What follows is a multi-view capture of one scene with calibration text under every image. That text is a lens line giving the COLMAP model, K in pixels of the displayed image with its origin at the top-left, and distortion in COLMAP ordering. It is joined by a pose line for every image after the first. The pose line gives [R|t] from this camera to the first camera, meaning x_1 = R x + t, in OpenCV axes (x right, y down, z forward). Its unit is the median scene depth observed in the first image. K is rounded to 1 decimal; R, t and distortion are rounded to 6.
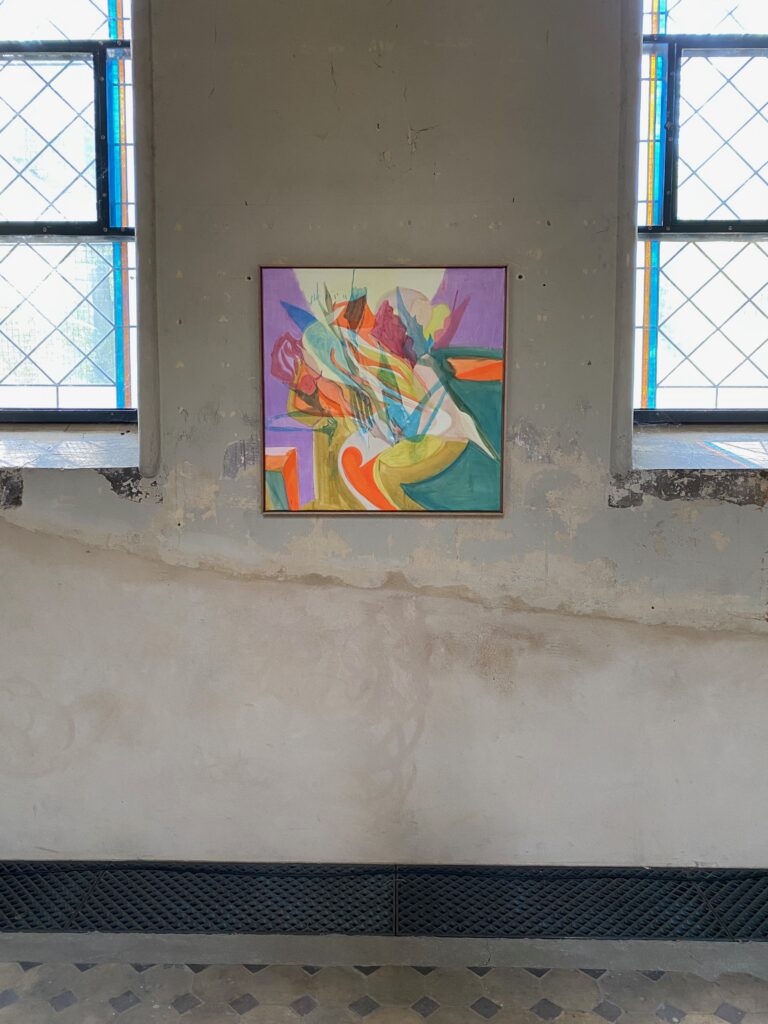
lens RADIAL K [[788.7, 0, 393.5], [0, 788.7, 506.5], [0, 0, 1]] dist [0.056158, -0.078420]
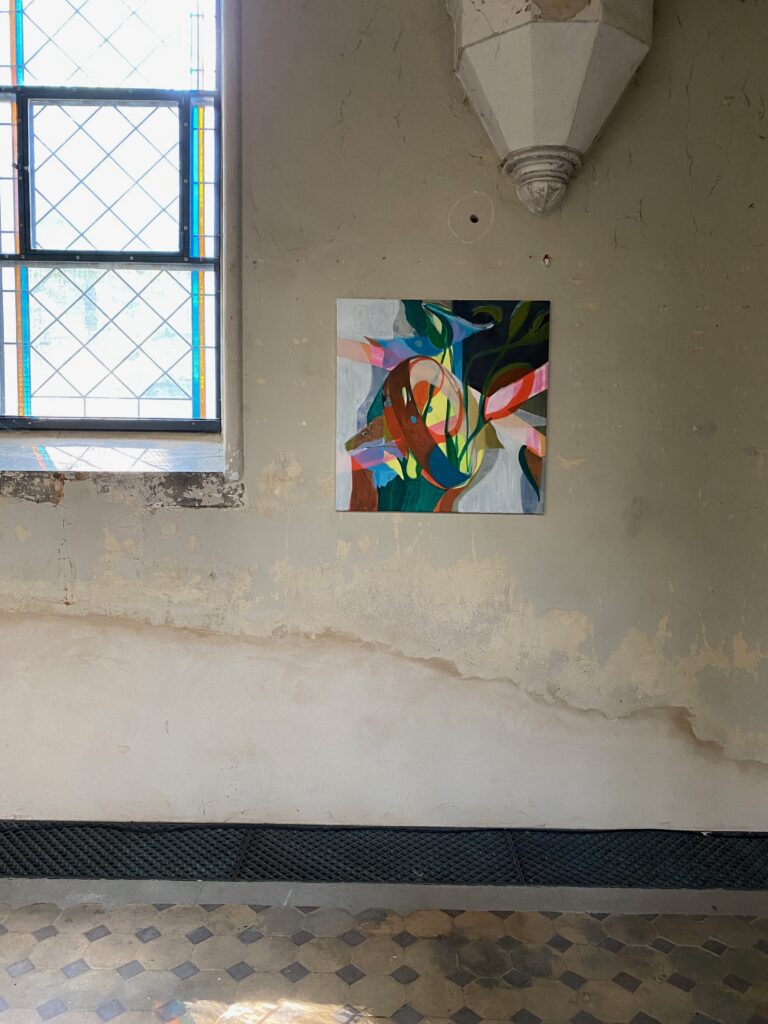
lens RADIAL K [[788.7, 0, 390.3], [0, 788.7, 501.4], [0, 0, 1]] dist [0.056158, -0.078420]
pose [[0.999895, 0.011845, 0.008292, 0.921149], [-0.011872, 0.999924, 0.003191, -0.013130], [-0.008254, -0.003289, 0.999961, -0.145919]]
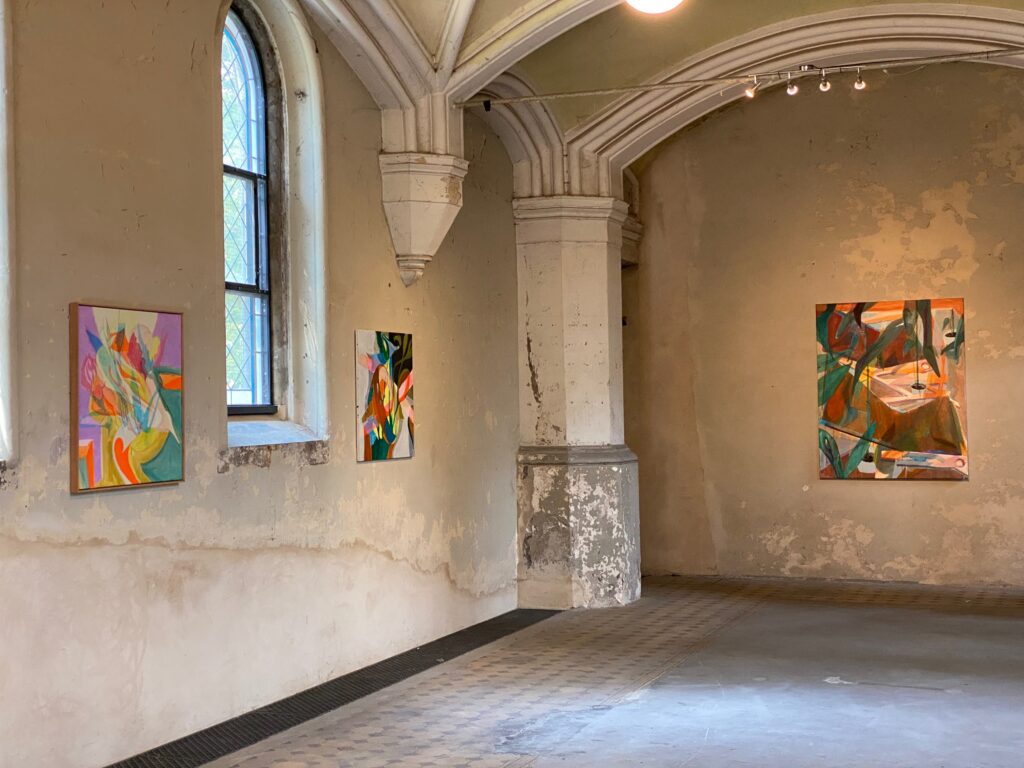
lens RADIAL K [[1535.2, 0, 513.0], [0, 1535.2, 390.1], [0, 0, 1]] dist [0.153798, 0.000000]
pose [[0.335048, 0.001653, 0.942199, -2.271763], [0.090199, 0.995349, -0.033822, -0.006382], [-0.937873, 0.096318, 0.333341, -0.508078]]
